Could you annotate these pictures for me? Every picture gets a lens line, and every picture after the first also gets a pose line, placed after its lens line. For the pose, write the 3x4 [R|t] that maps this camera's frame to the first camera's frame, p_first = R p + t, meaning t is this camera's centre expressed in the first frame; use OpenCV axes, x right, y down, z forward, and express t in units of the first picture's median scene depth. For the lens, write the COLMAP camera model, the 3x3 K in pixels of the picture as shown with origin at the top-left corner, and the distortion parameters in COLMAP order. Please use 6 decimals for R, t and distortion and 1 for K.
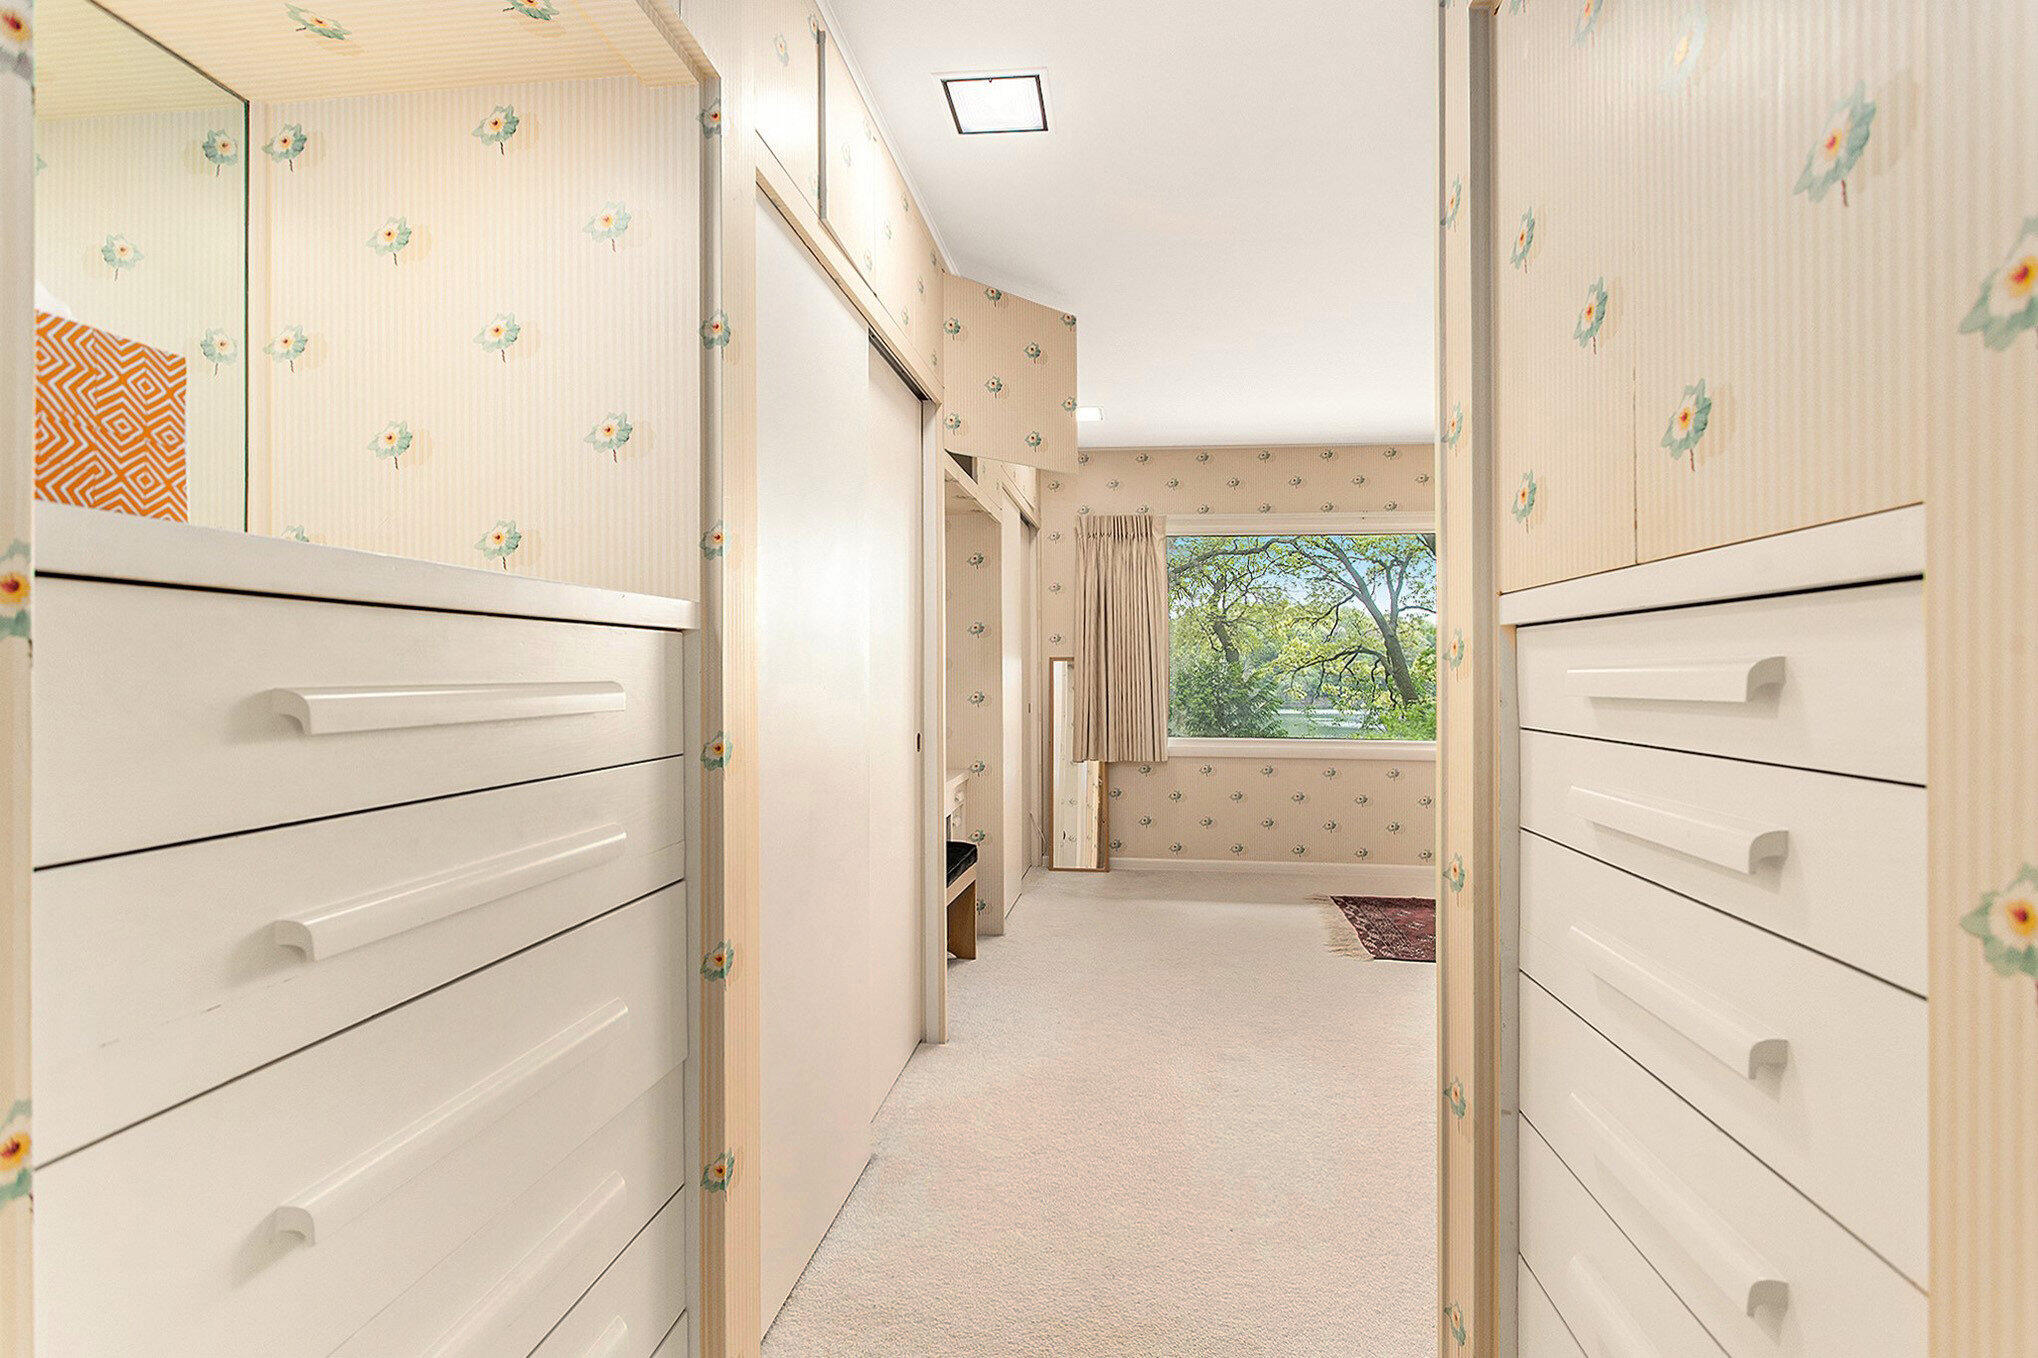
lens RADIAL K [[988.6, 0, 1011.5], [0, 988.6, 665.6], [0, 0, 1]] dist [-0.025889, 0.000387]
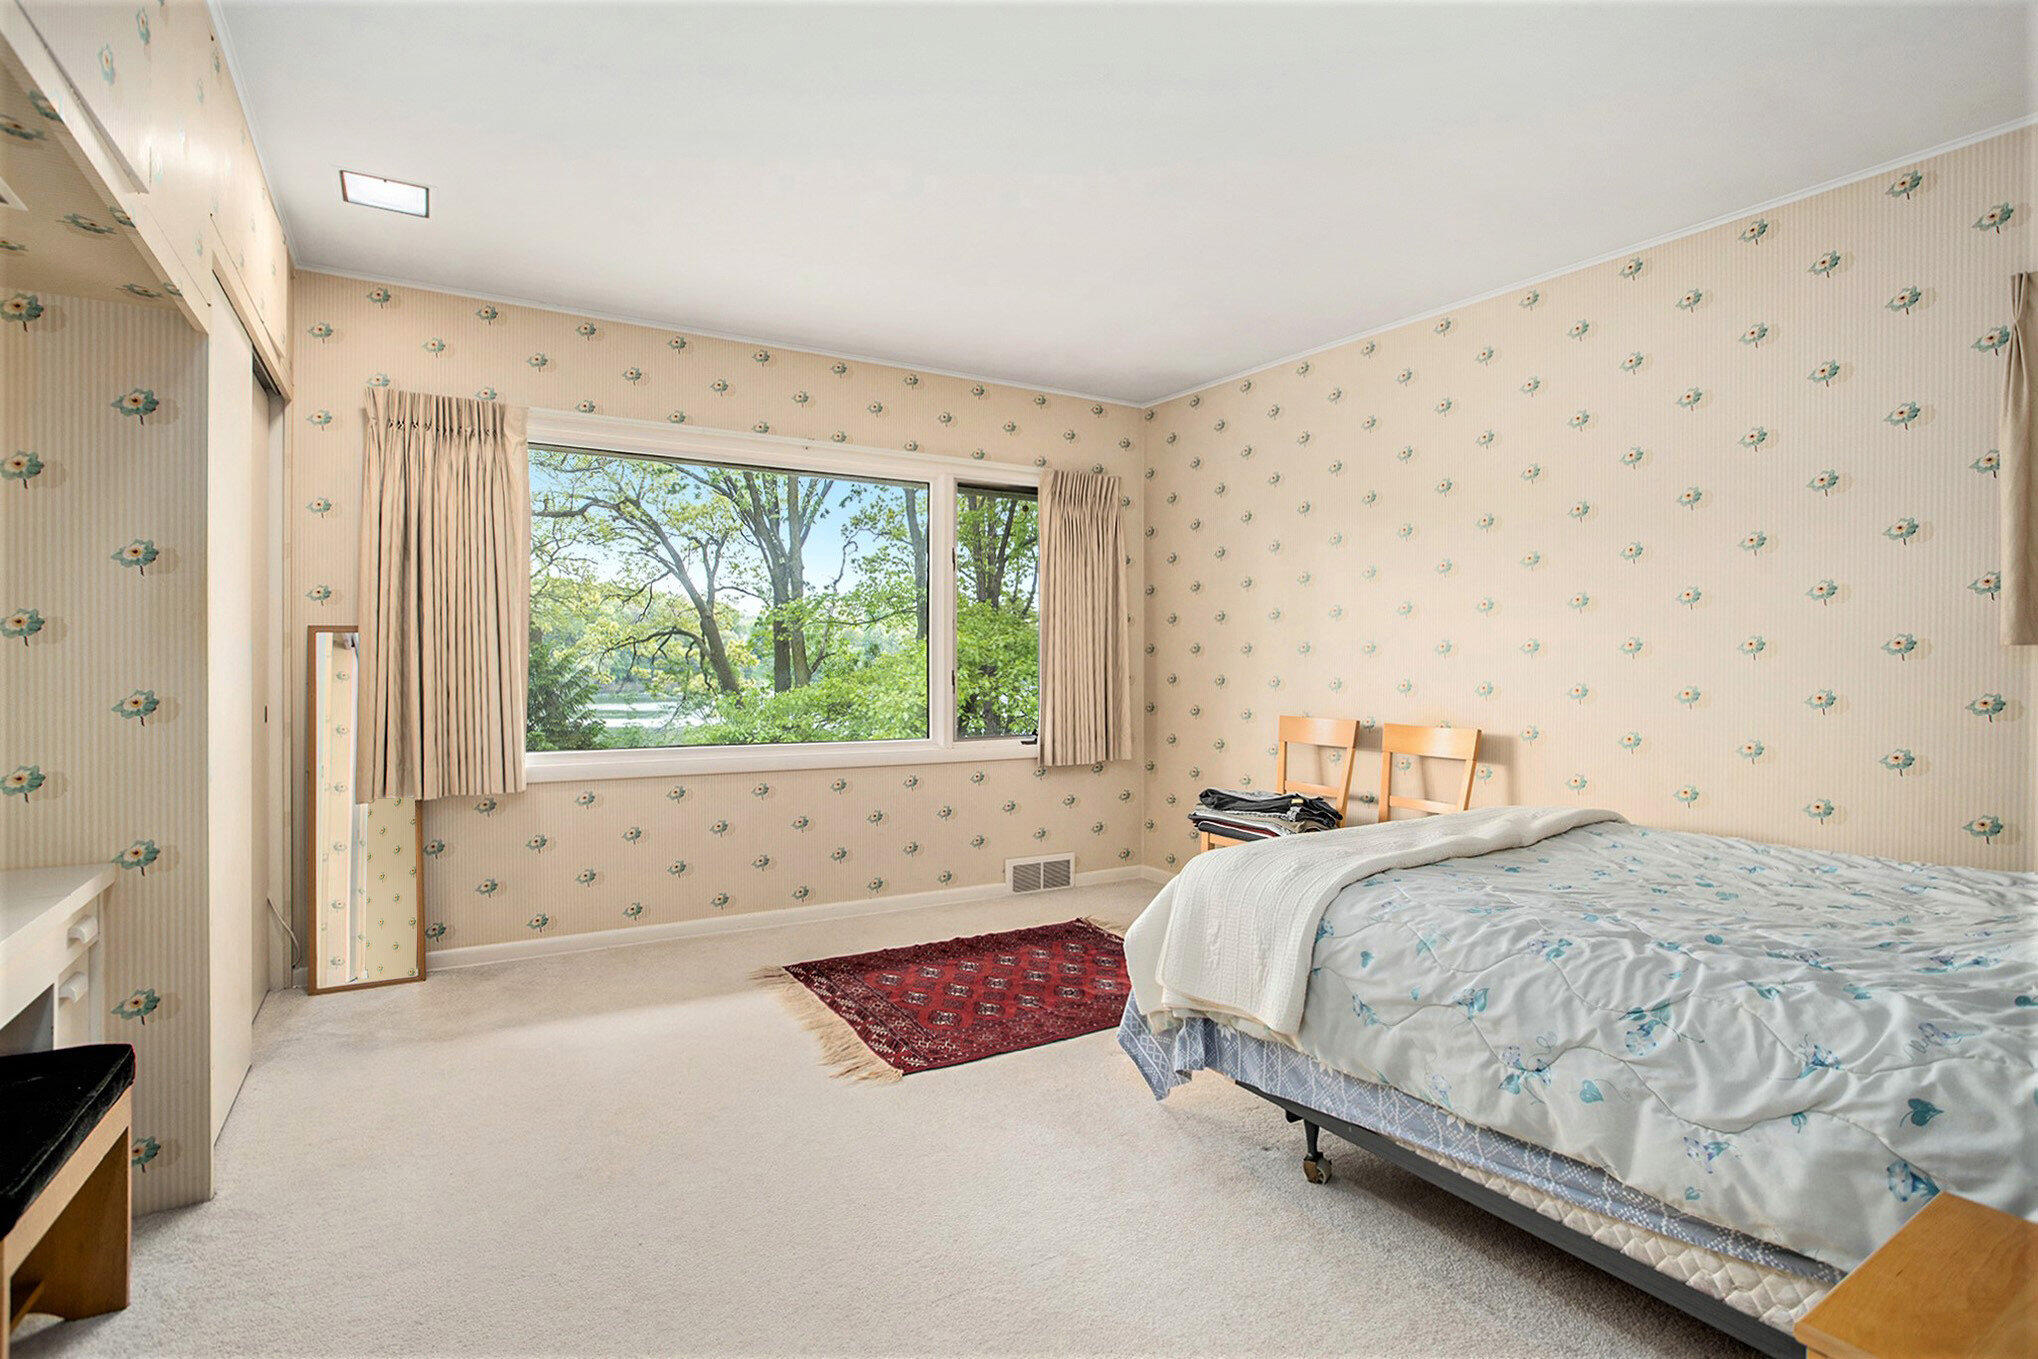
lens RADIAL K [[1029.5, 0, 1017.5], [0, 1029.5, 646.5], [0, 0, 1]] dist [-0.065279, 0.035755]
pose [[0.781002, 0.004654, 0.624511, -0.004658], [-0.003717, 0.999989, -0.002803, 0.003617], [-0.624517, -0.000132, 0.781011, 0.277002]]
